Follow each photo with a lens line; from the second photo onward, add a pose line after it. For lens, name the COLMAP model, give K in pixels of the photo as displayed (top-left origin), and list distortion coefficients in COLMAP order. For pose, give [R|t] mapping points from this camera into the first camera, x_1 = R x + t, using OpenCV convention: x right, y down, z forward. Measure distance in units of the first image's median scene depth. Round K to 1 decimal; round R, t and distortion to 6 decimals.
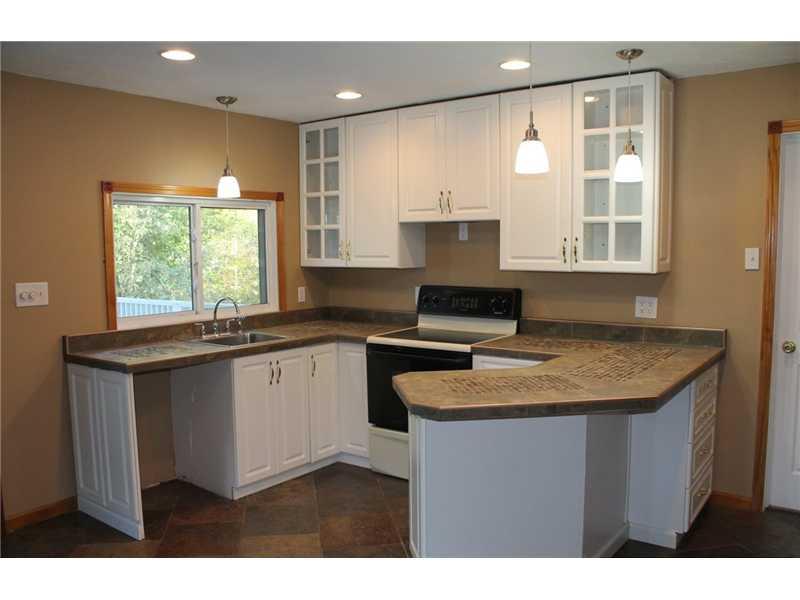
lens RADIAL K [[669.5, 0, 400.0], [0, 669.5, 300.0], [0, 0, 1]] dist [-0.109211, 0.011164]
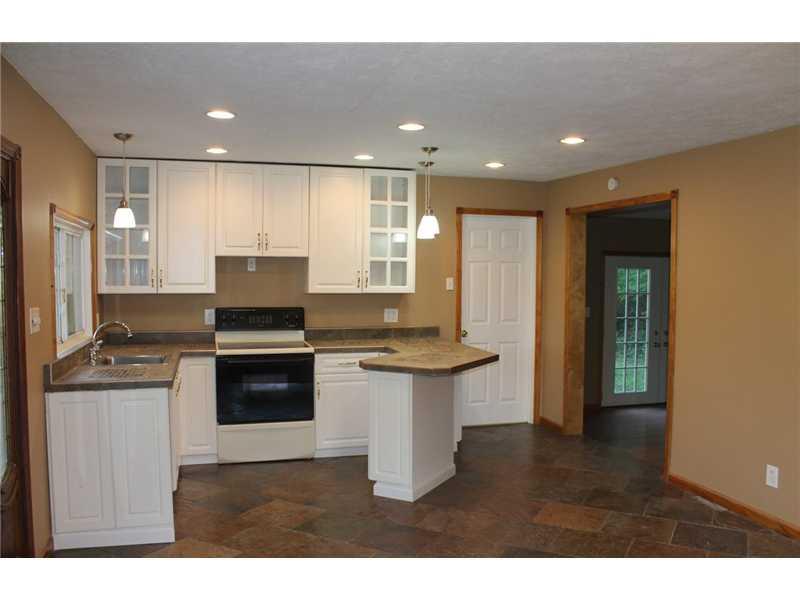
lens RADIAL K [[669.5, 0, 400.0], [0, 669.5, 300.0], [0, 0, 1]] dist [-0.109211, 0.011164]
pose [[0.606473, -0.017674, 0.794908, -0.855129], [0.054674, 0.998313, -0.019517, 0.006335], [-0.793222, 0.055298, 0.606416, 0.015105]]
